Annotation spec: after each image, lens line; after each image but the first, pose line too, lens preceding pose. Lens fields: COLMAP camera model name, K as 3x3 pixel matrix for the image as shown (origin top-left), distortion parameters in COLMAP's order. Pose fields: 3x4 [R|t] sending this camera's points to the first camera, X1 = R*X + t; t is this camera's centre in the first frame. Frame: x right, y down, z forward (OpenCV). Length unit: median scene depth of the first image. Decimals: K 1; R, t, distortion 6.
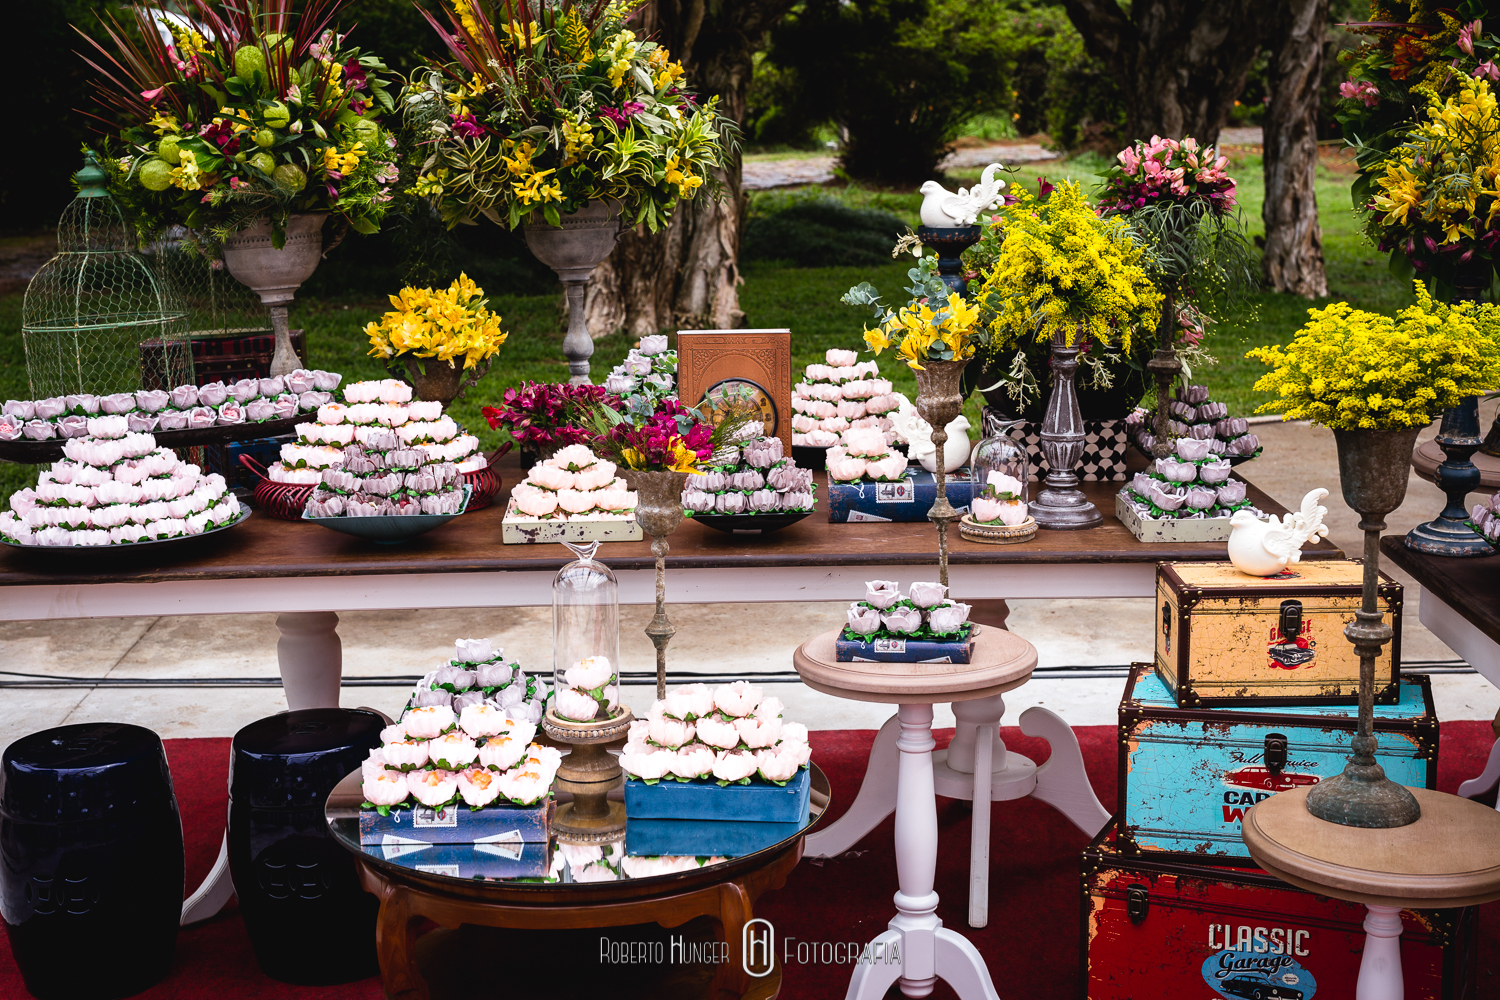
lens RADIAL K [[2184.9, 0, 750.0], [0, 2184.9, 500.0], [0, 0, 1]] dist [-0.023065, -0.027365]
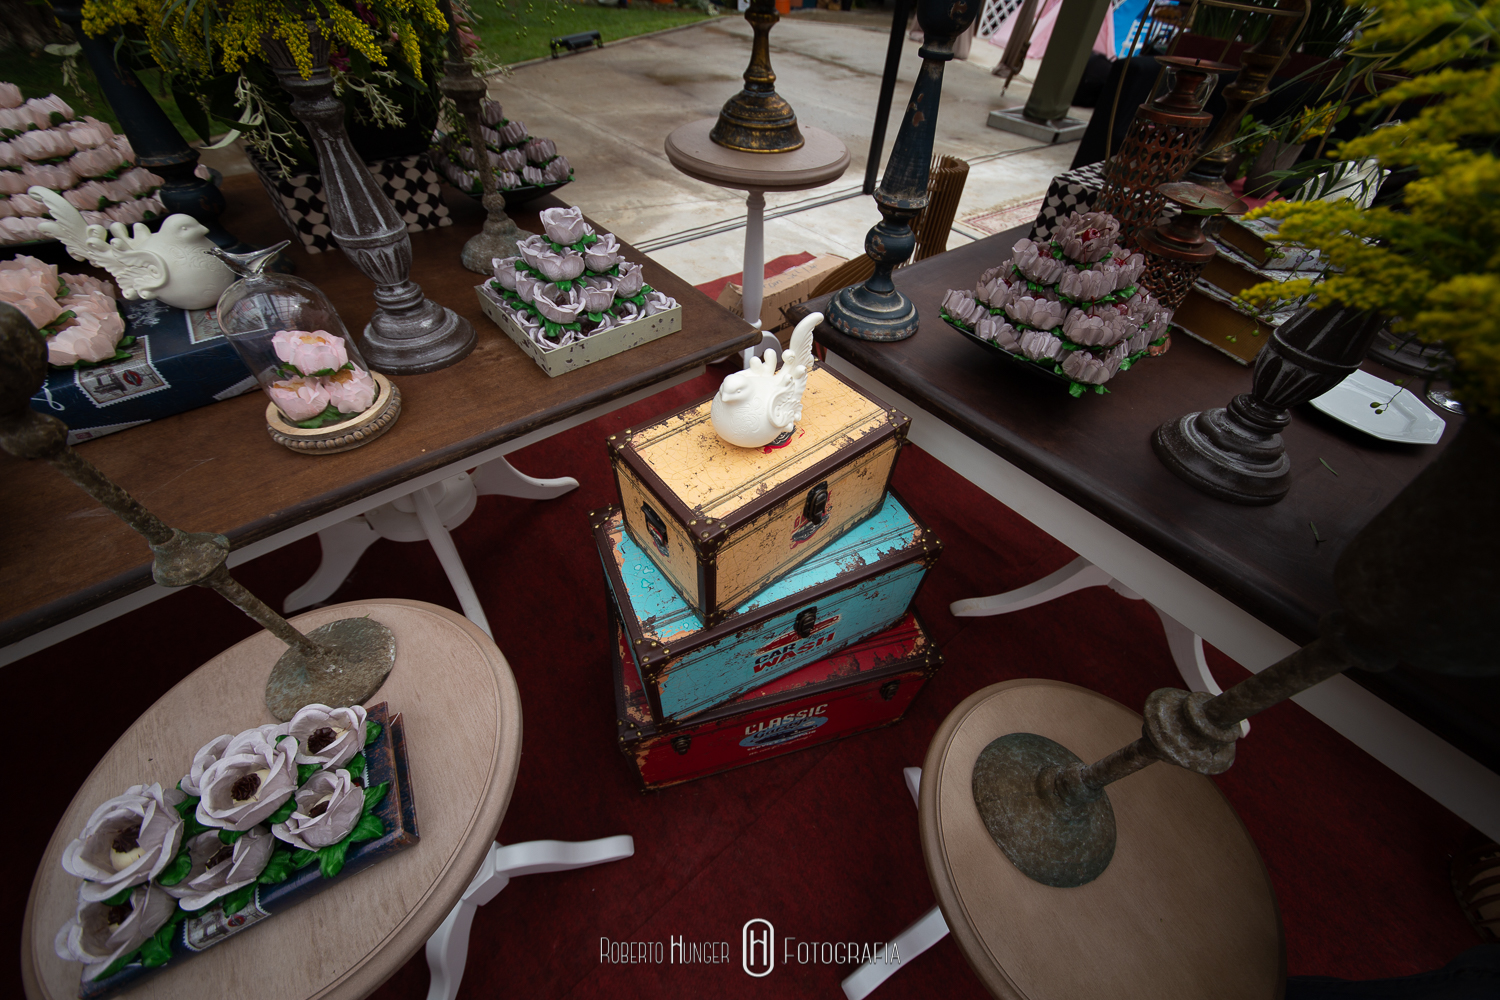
lens RADIAL K [[539.3, 0, 750.0], [0, 539.3, 500.0], [0, 0, 1]] dist [-0.009702, -0.000160]
pose [[0.773950, -0.431505, 0.463471, 0.114581], [0.066724, 0.783391, 0.617938, -0.056384], [-0.629722, -0.447328, 0.635097, 0.738686]]
